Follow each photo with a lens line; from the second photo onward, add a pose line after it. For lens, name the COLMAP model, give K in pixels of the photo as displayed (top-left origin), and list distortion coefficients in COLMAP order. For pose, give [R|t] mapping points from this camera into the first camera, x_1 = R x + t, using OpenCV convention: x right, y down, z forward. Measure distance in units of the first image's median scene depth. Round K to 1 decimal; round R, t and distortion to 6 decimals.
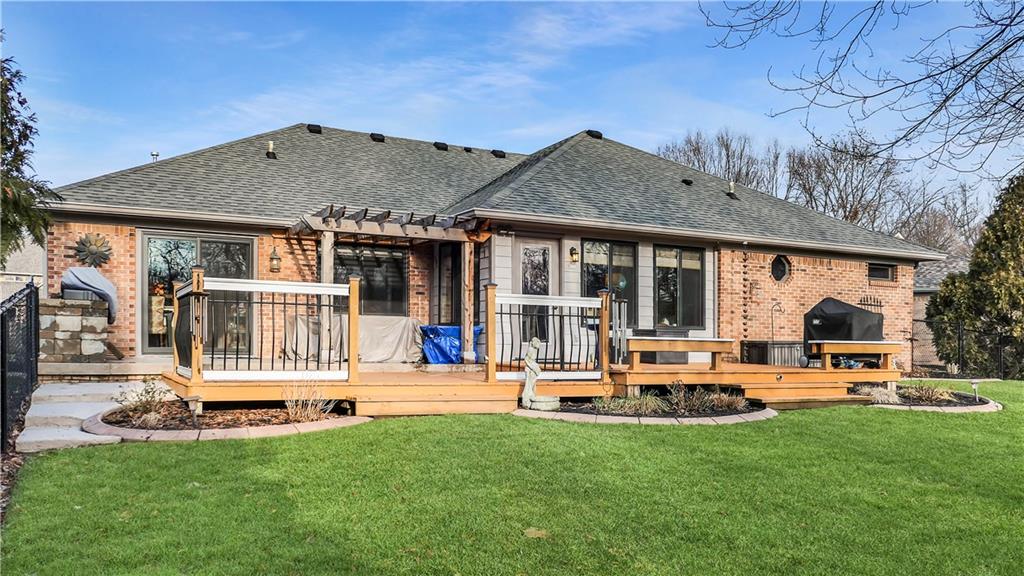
lens RADIAL K [[787.3, 0, 512.0], [0, 787.3, 288.0], [0, 0, 1]] dist [0.003311, 0.001166]
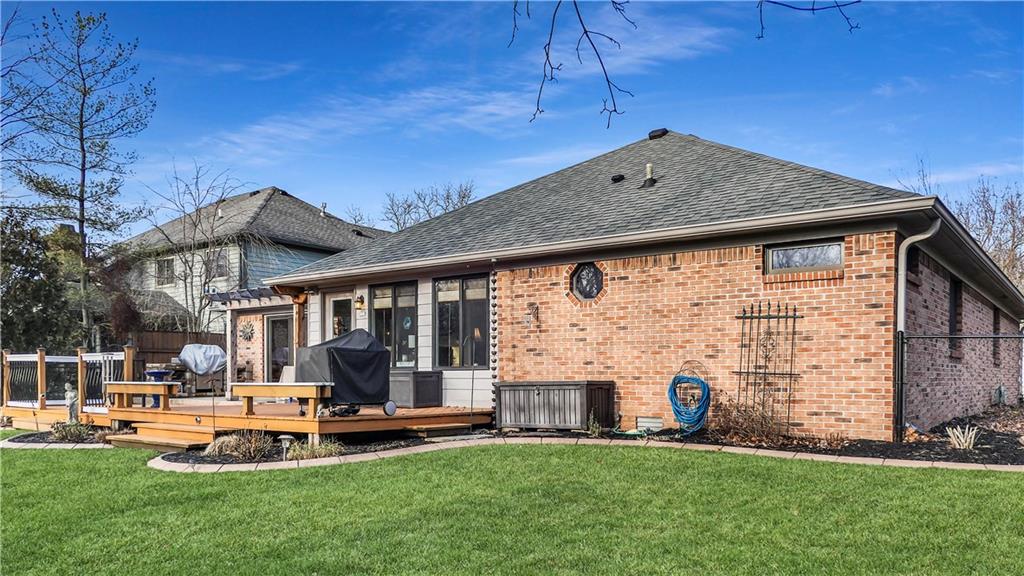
lens RADIAL K [[787.3, 0, 512.0], [0, 787.3, 288.0], [0, 0, 1]] dist [0.003311, 0.001166]
pose [[0.478295, -0.126149, -0.869092, 1.001794], [0.067172, 0.991985, -0.107019, 0.058027], [0.875626, -0.007191, 0.482935, 0.631841]]
